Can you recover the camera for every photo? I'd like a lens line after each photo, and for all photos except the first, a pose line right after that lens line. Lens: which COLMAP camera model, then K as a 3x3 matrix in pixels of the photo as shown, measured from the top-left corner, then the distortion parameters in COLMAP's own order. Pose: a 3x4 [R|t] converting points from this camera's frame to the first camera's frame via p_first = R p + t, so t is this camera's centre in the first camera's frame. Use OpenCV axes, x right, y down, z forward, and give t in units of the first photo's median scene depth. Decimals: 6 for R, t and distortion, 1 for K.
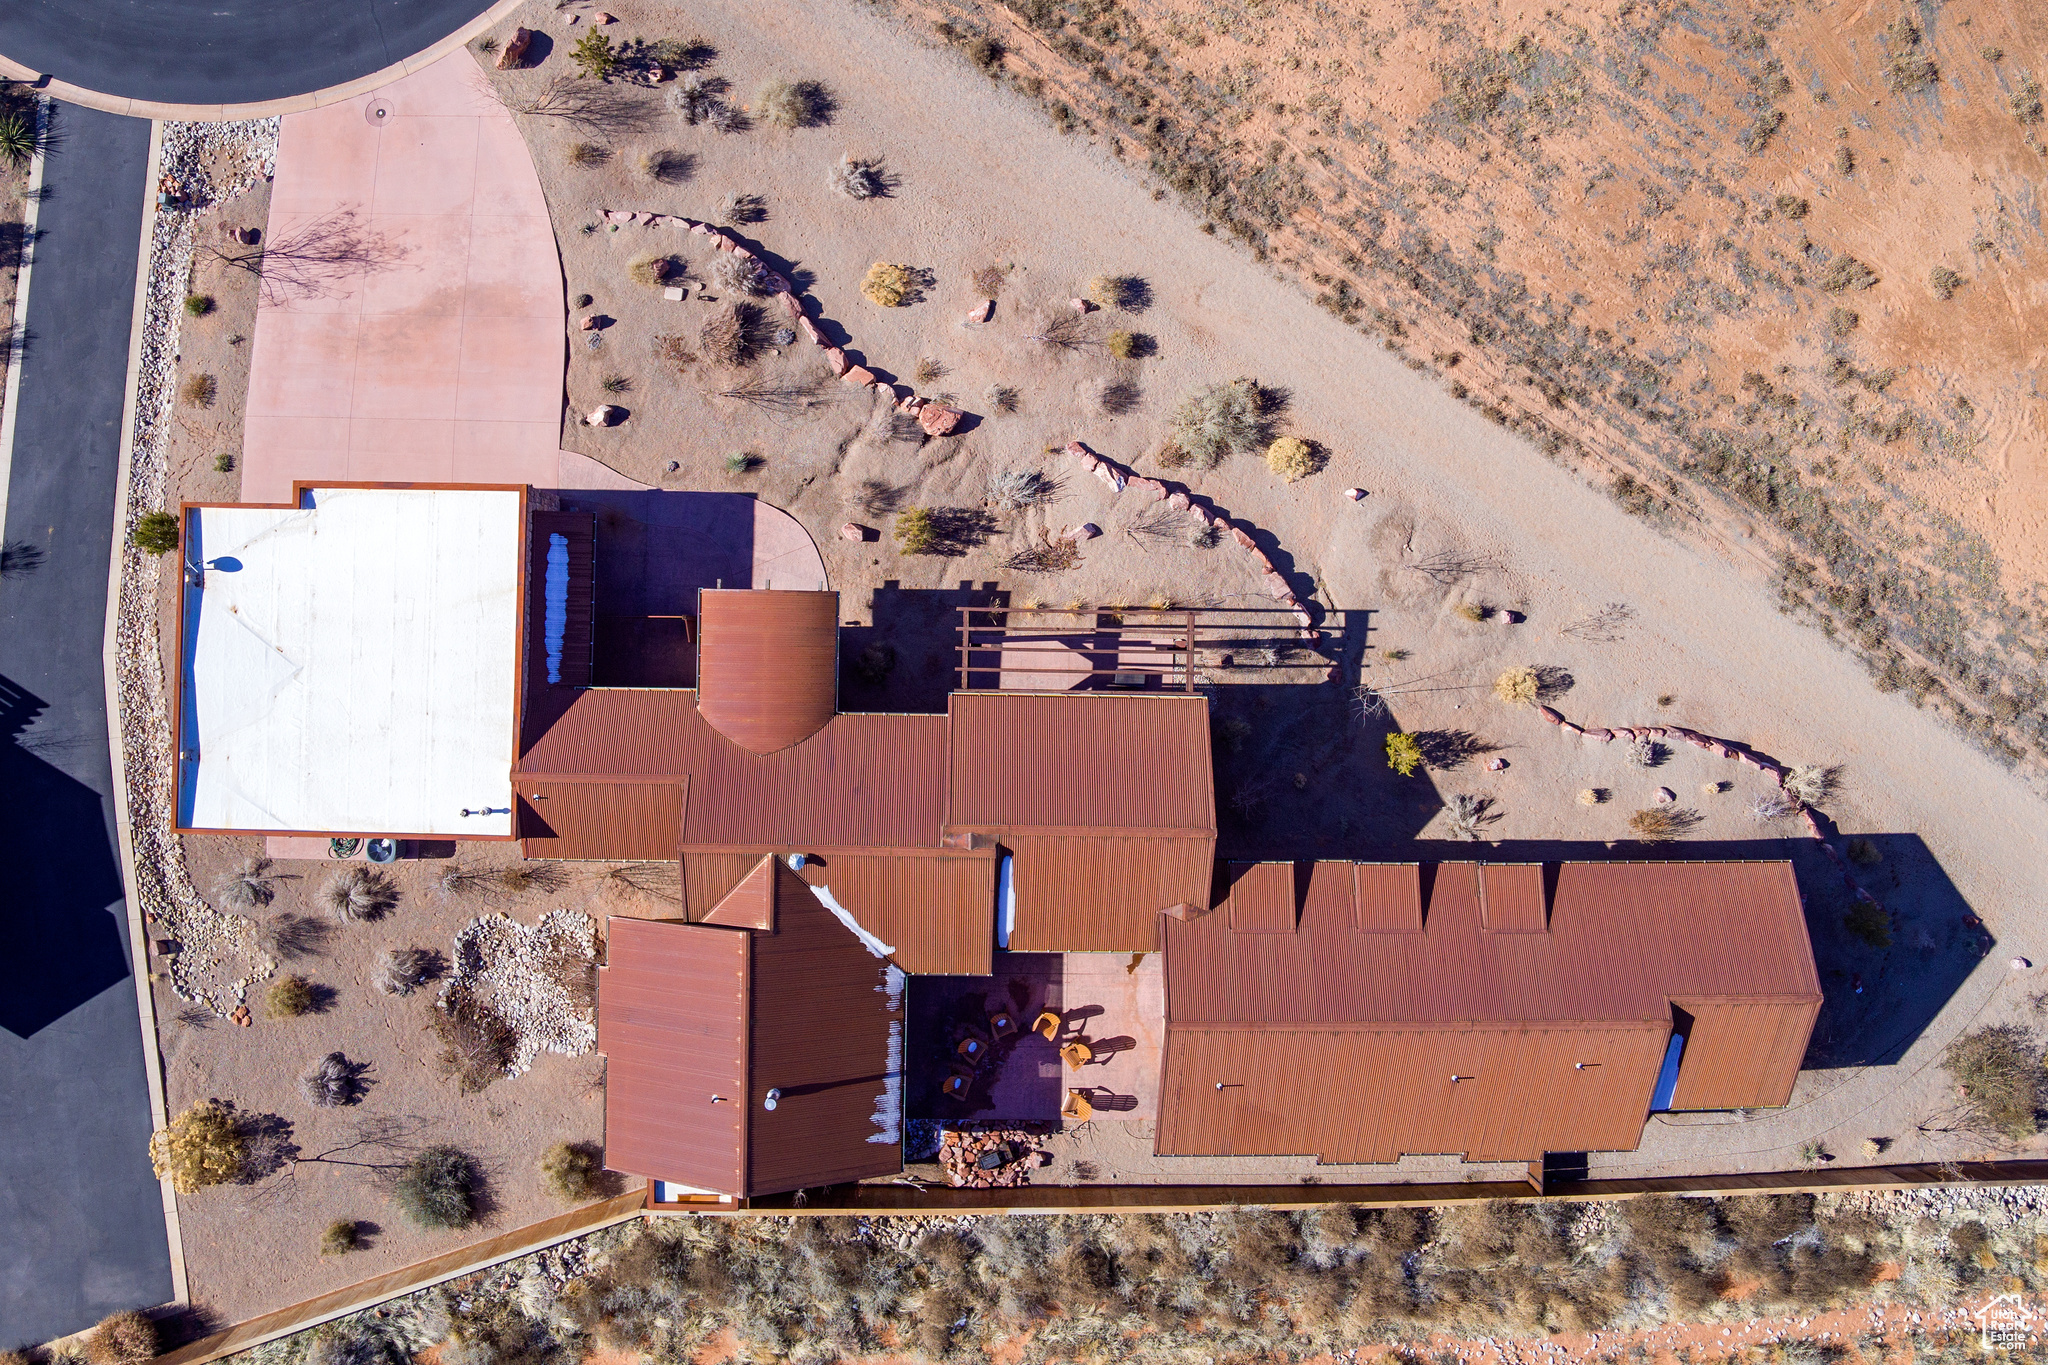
lens RADIAL K [[1339.7, 0, 974.7], [0, 1339.7, 617.8], [0, 0, 1]] dist [-0.030065, -0.034133]
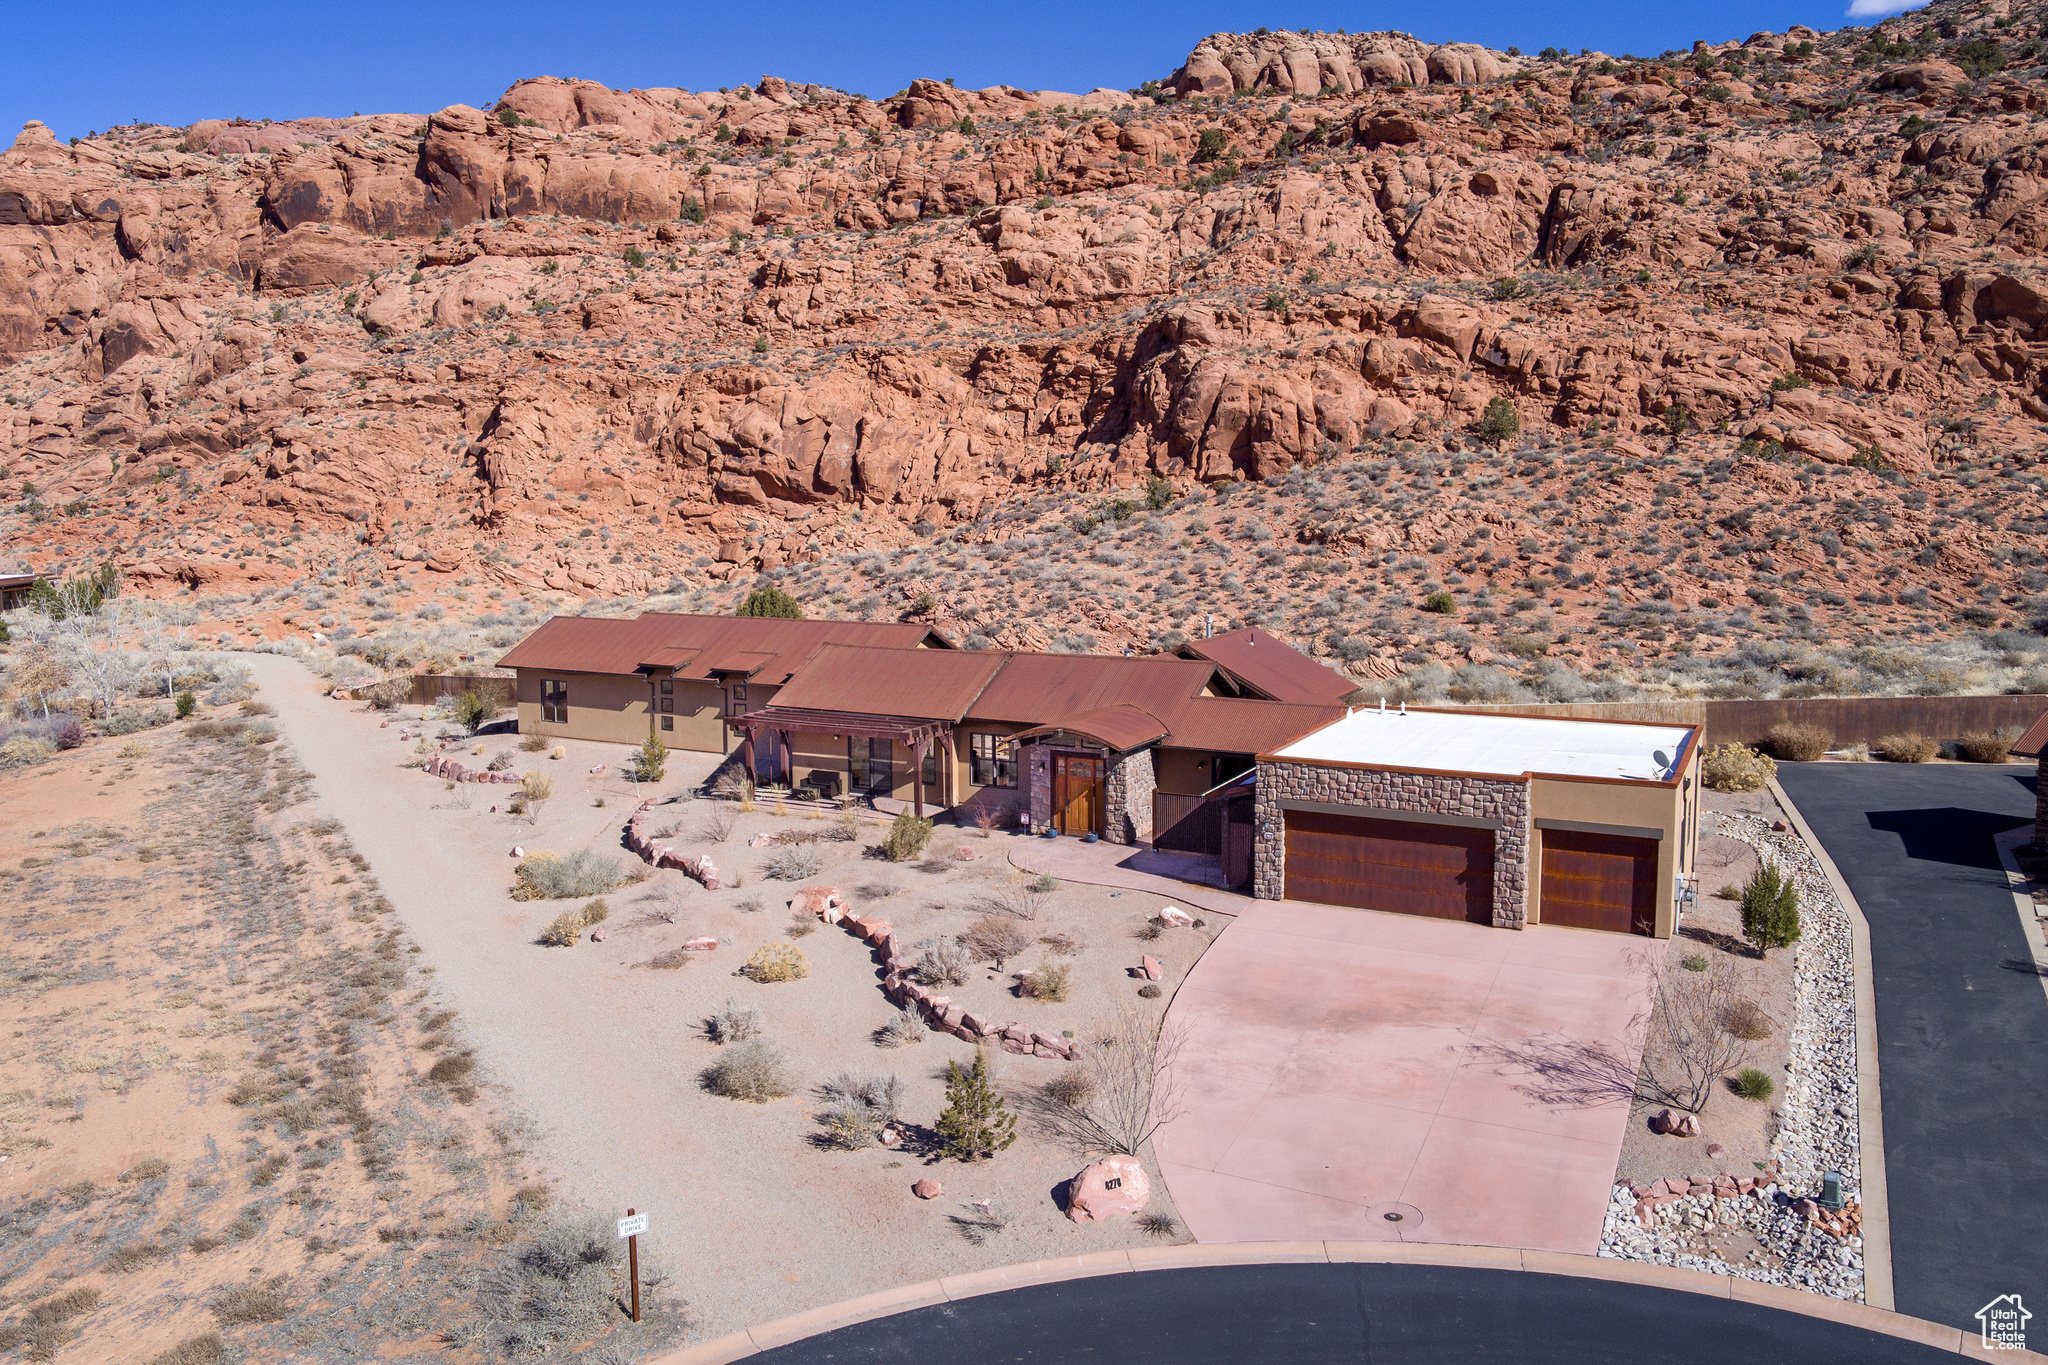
lens RADIAL K [[1457.4, 0, 1021.4], [0, 1457.4, 617.0], [0, 0, 1]] dist [-0.037107, -0.048542]
pose [[-0.897326, -0.076151, 0.434749, -0.530591], [0.440531, -0.093912, 0.892812, -0.903618], [-0.027160, 0.992664, 0.117817, 0.683311]]
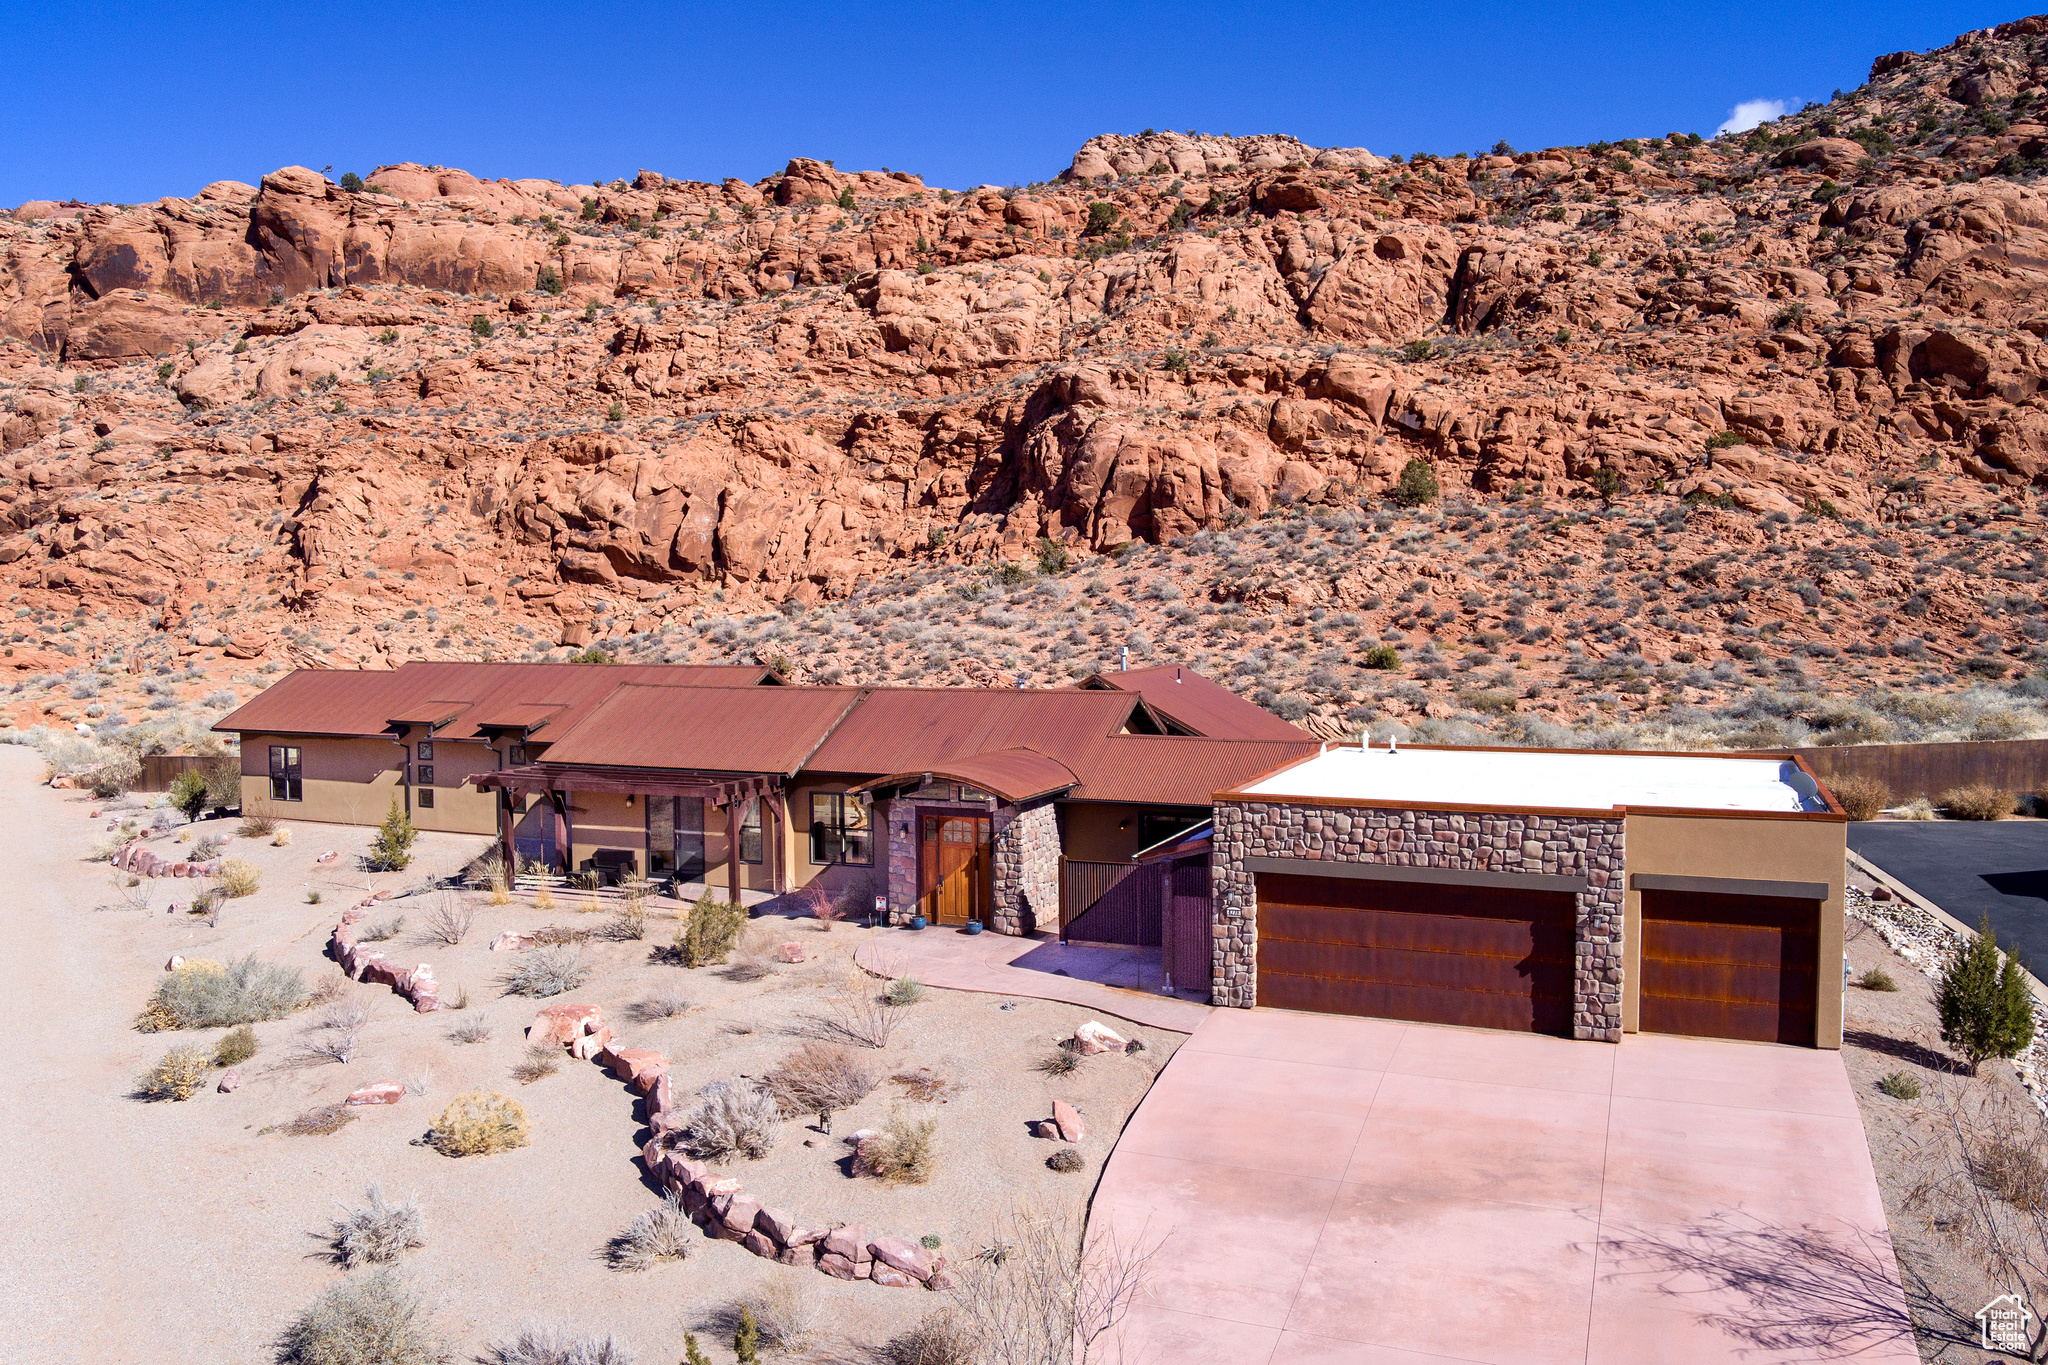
lens RADIAL K [[1465.8, 0, 1032.7], [0, 1465.8, 660.8], [0, 0, 1]] dist [-0.021819, -0.069913]
pose [[-0.931035, -0.050634, 0.361400, -0.430232], [0.363848, -0.052614, 0.929971, -0.653554], [-0.028074, 0.997330, 0.067408, 0.771005]]
